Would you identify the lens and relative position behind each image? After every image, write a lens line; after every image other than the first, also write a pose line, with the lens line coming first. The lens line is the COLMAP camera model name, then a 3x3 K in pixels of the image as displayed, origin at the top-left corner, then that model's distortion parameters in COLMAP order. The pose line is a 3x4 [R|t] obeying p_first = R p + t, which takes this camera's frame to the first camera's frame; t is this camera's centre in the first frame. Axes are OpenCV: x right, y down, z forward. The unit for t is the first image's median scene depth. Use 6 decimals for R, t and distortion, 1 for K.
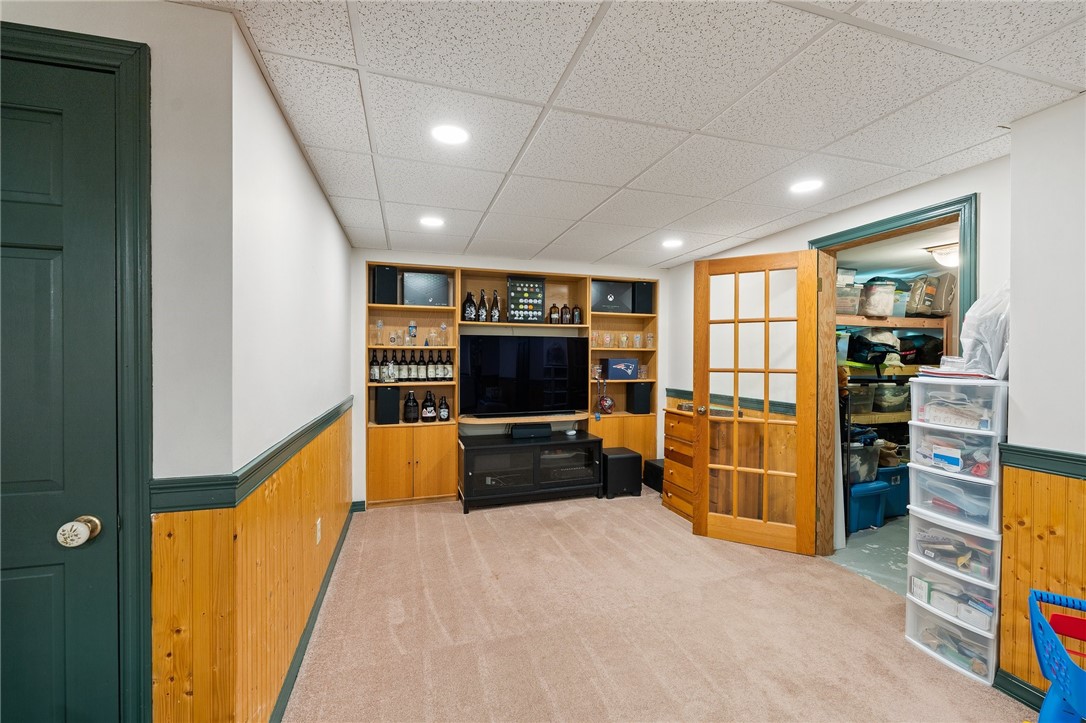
lens RADIAL K [[455.6, 0, 548.3], [0, 455.6, 367.7], [0, 0, 1]] dist [-0.001945, -0.001049]
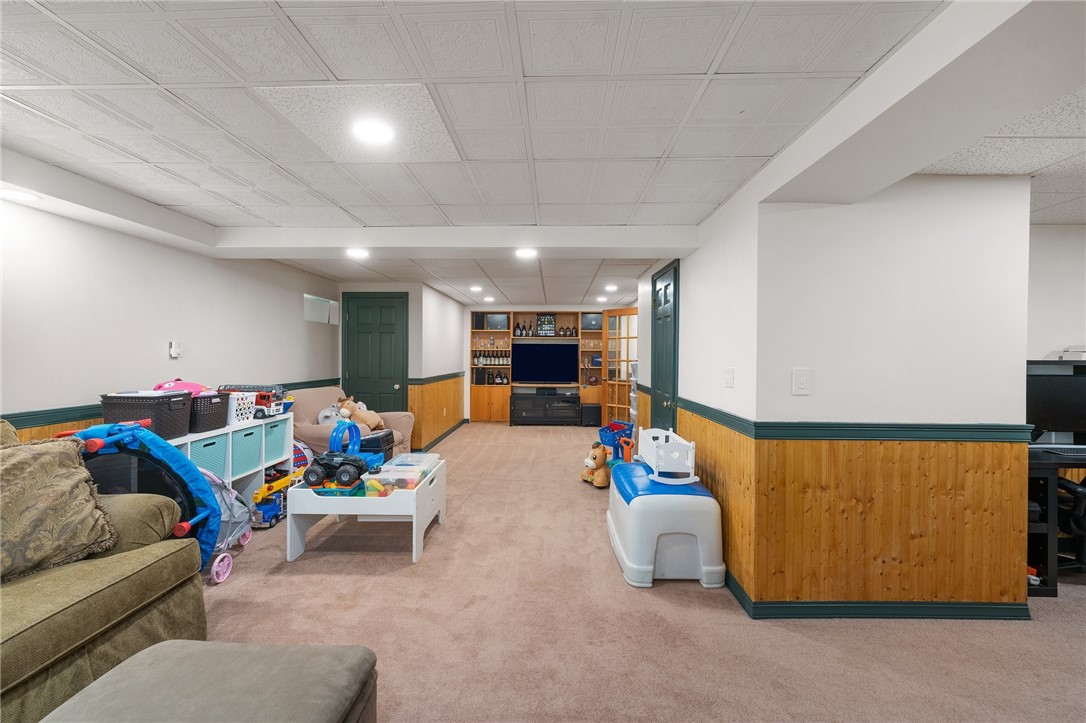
lens RADIAL K [[455.6, 0, 538.2], [0, 455.6, 355.9], [0, 0, 1]] dist [-0.001945, -0.001049]
pose [[0.944305, 0.004418, -0.329043, 0.567993], [-0.010184, 0.999823, -0.015802, 0.015369], [0.328915, 0.018273, 0.944183, -0.871094]]
